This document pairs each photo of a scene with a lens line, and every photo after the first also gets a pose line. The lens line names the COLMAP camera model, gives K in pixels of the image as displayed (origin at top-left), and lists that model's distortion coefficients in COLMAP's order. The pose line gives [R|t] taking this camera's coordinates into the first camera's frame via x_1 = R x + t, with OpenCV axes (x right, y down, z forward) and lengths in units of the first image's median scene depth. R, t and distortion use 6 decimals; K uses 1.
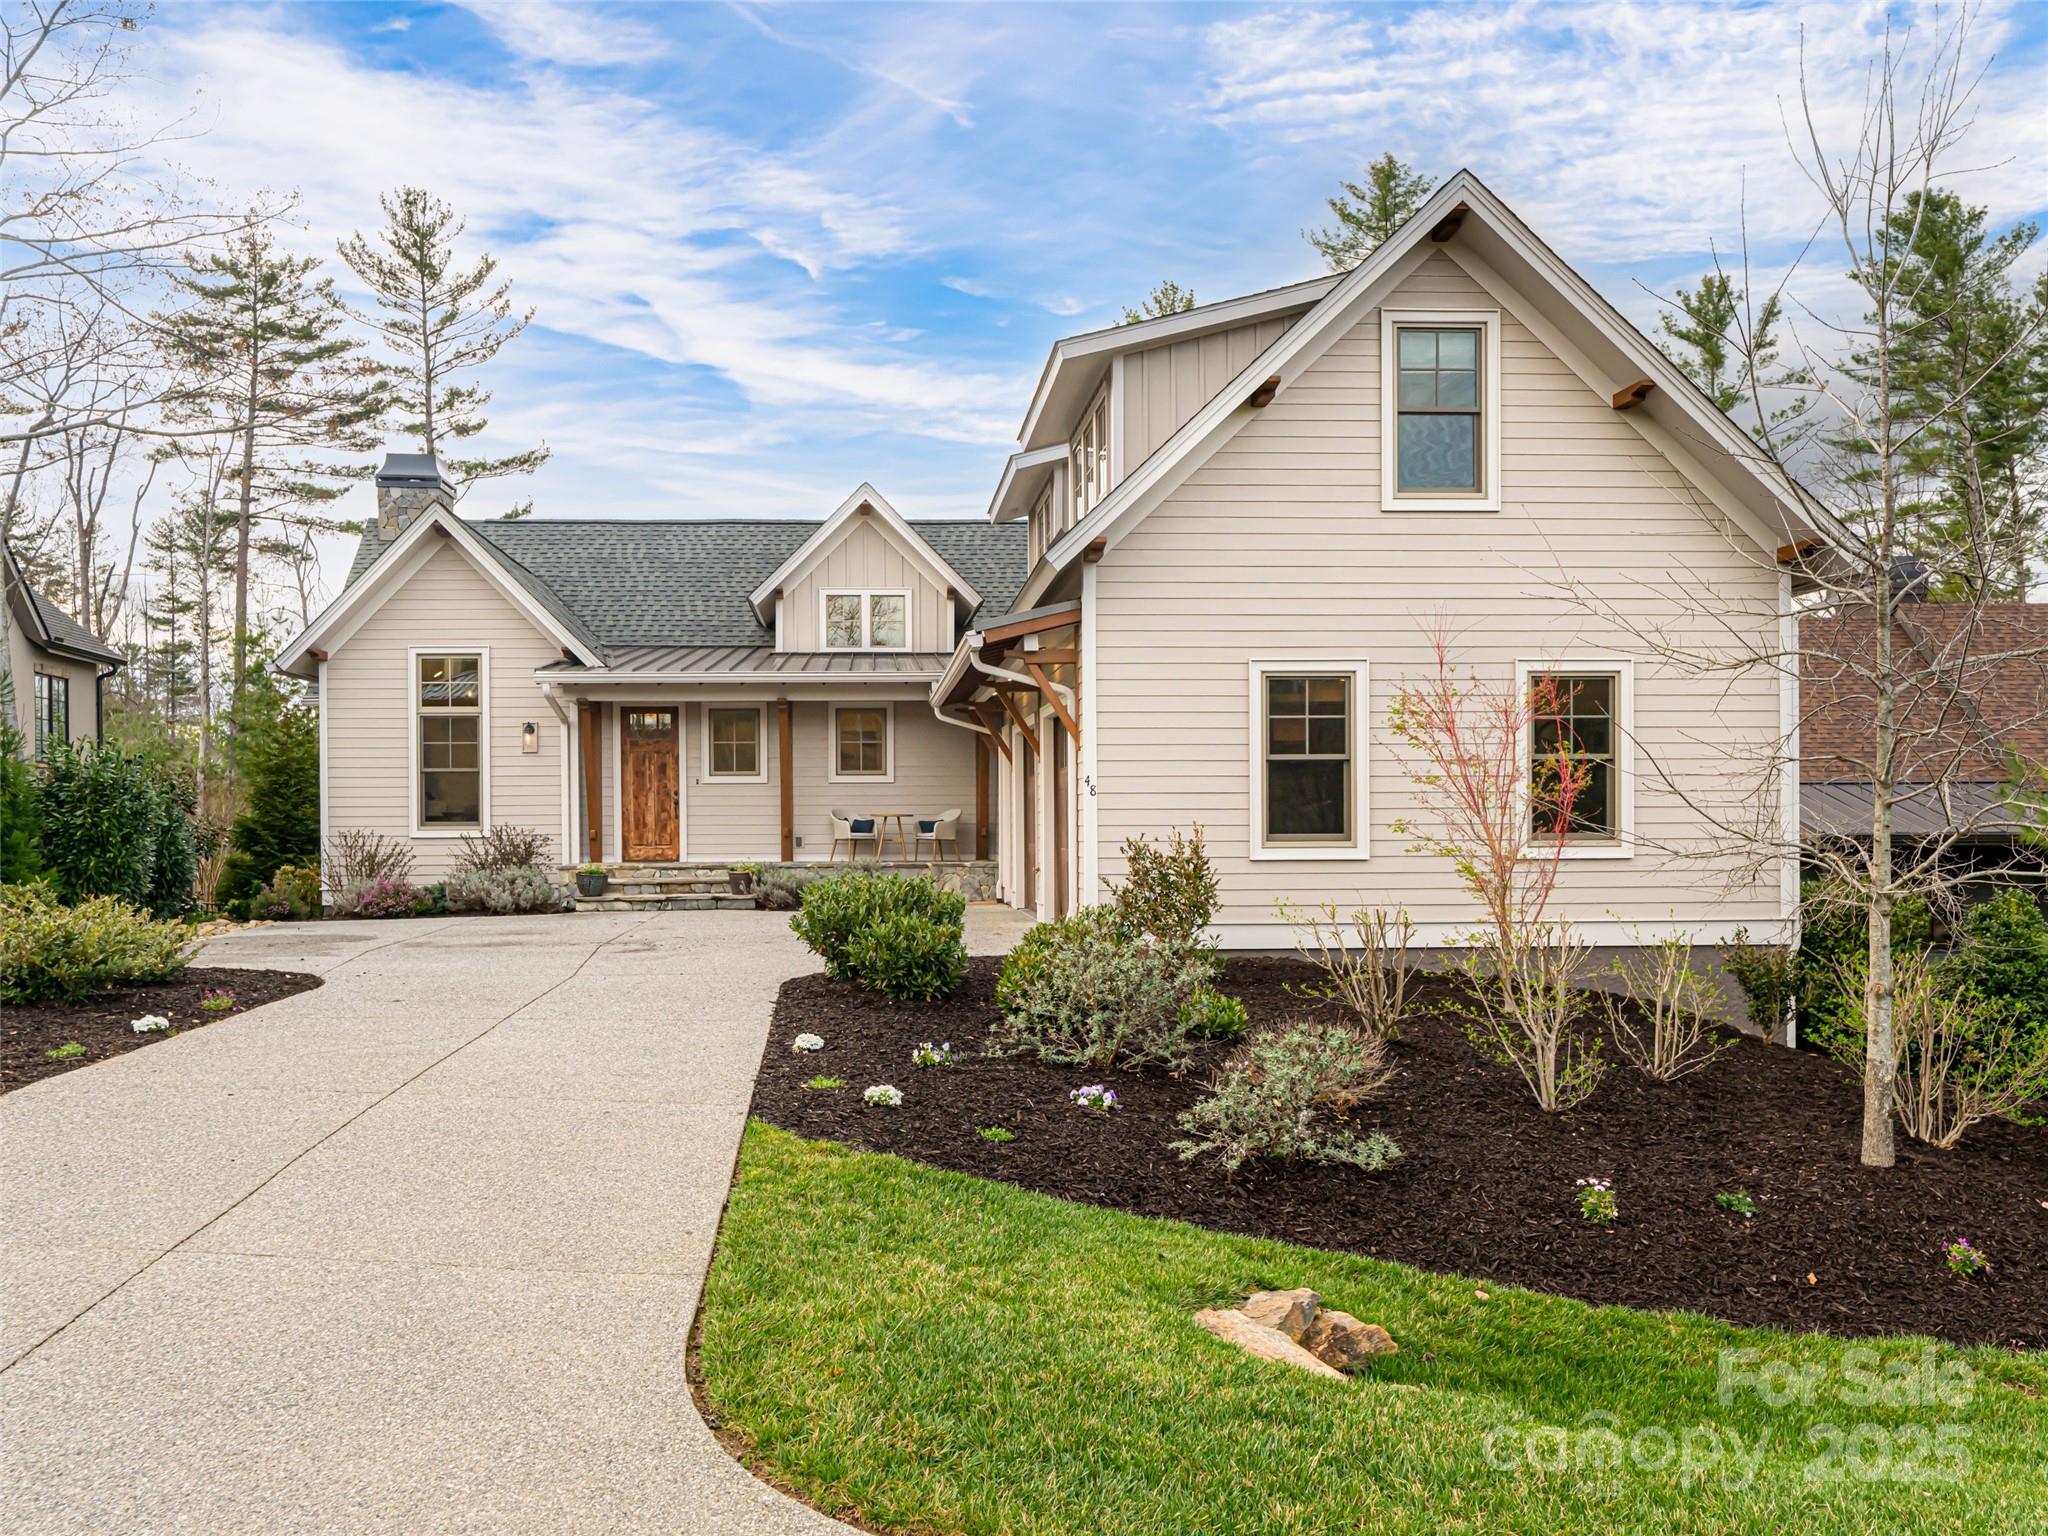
lens RADIAL K [[1616.4, 0, 1023.9], [0, 1616.4, 796.1], [0, 0, 1]] dist [-0.005523, -0.010188]
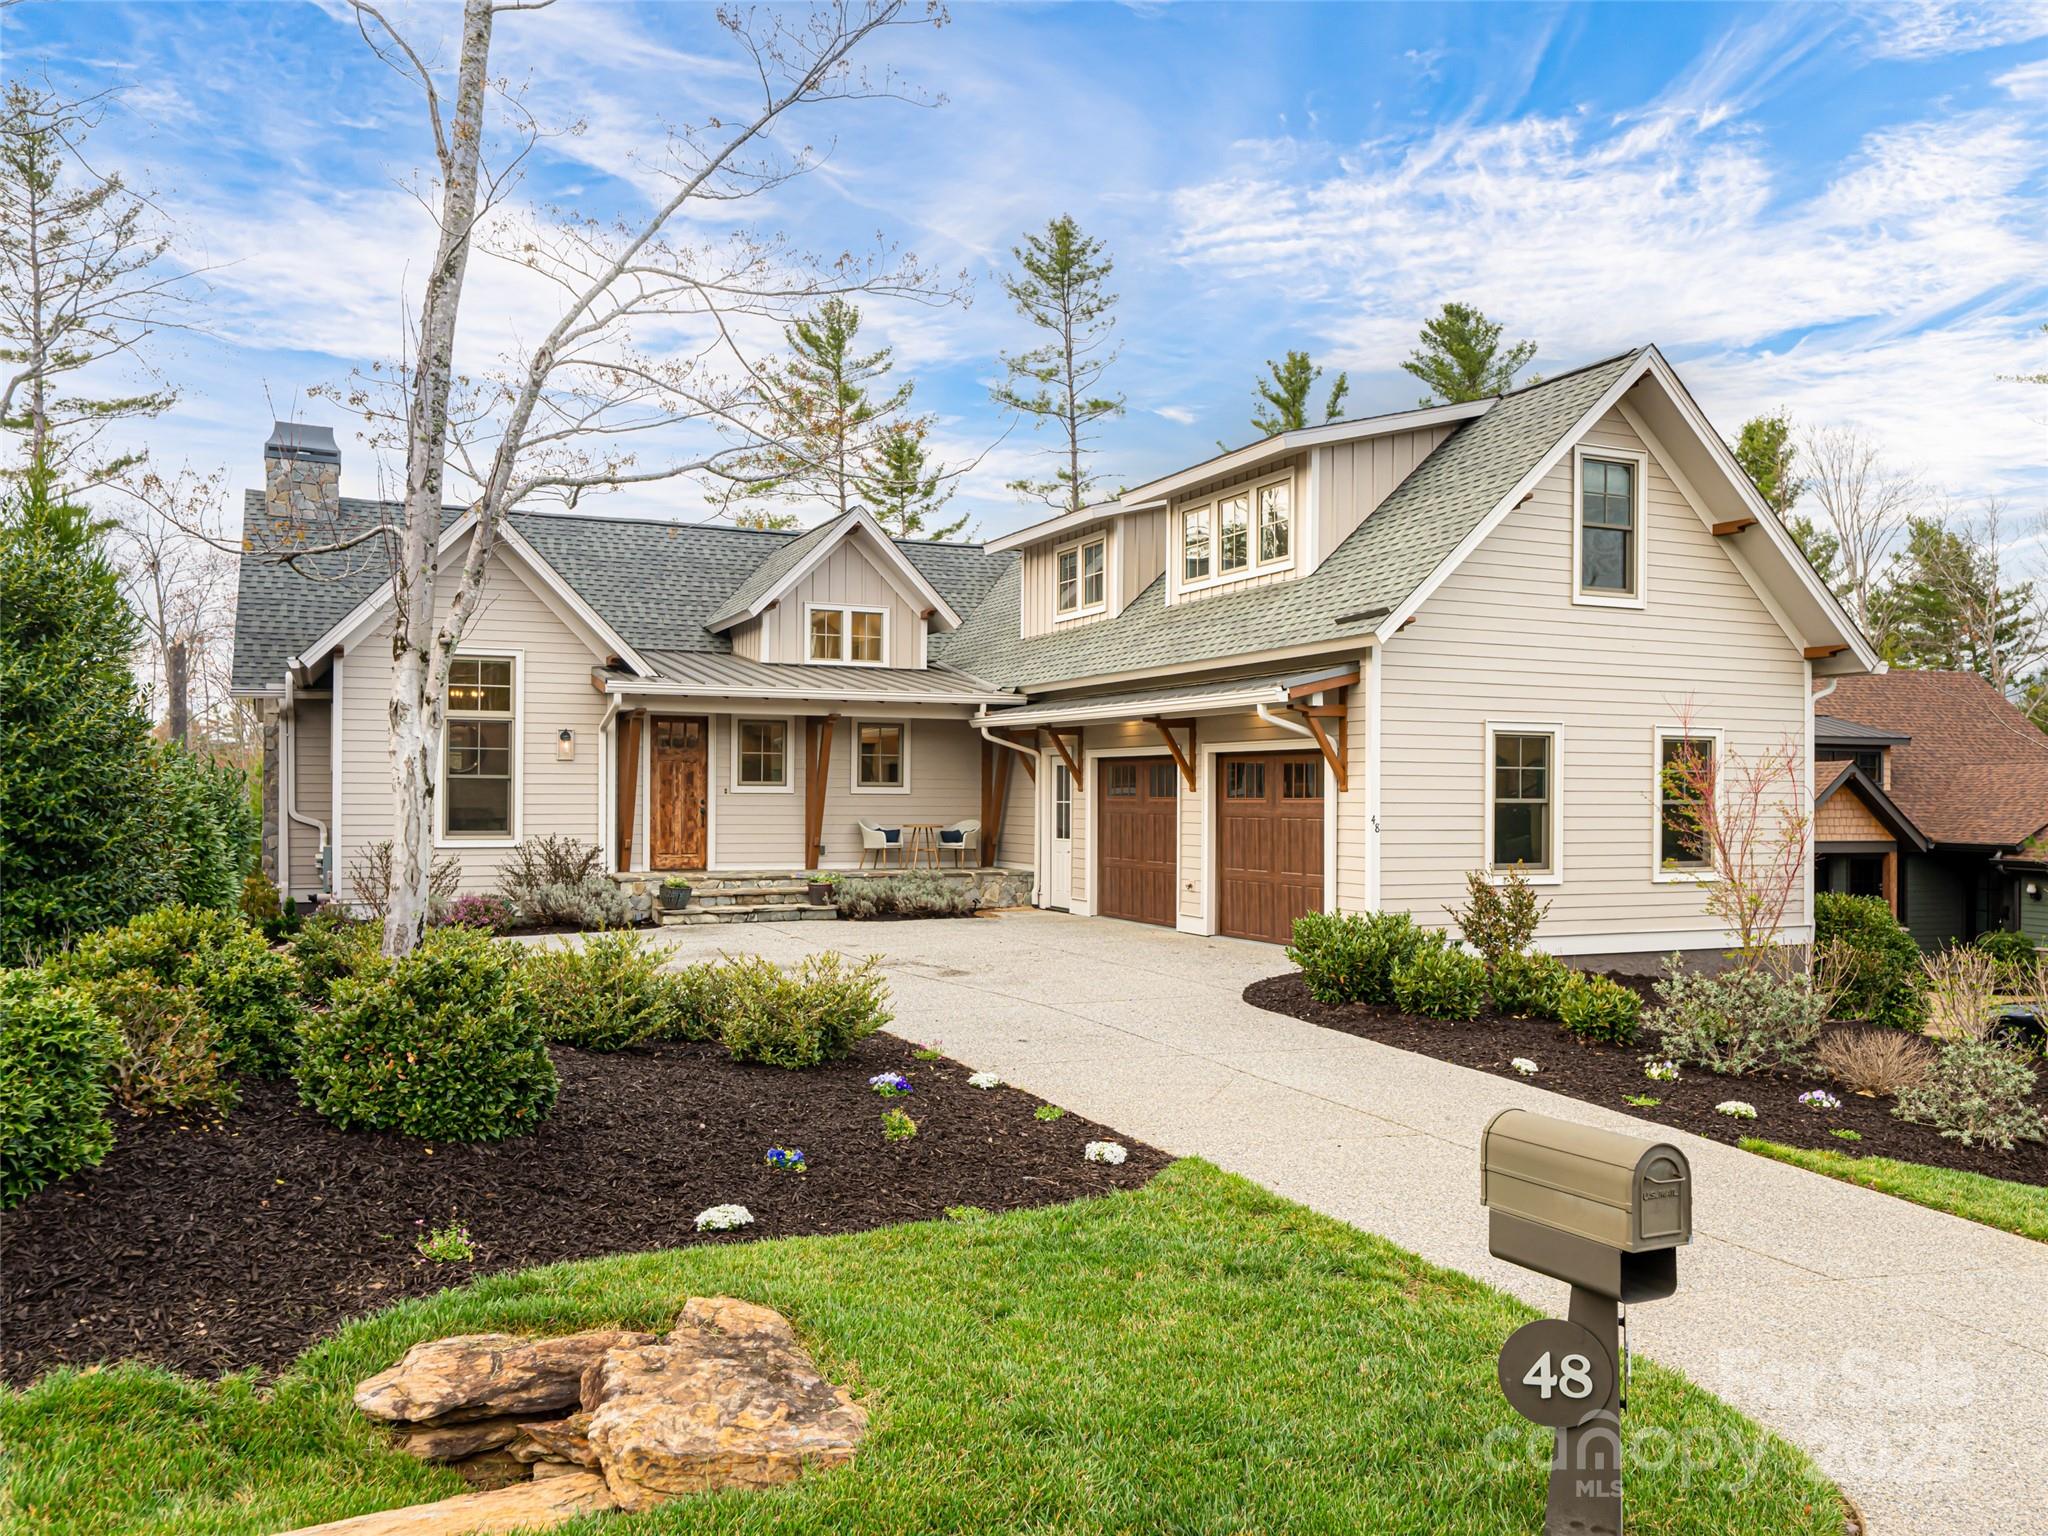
lens RADIAL K [[1554.4, 0, 1028.0], [0, 1554.4, 738.9], [0, 0, 1]] dist [-0.006202, 0.004825]
pose [[0.931263, 0.024410, 0.363529, -0.380510], [-0.018410, 0.999631, -0.019960, -0.025709], [-0.363882, 0.011895, 0.931369, 0.022787]]
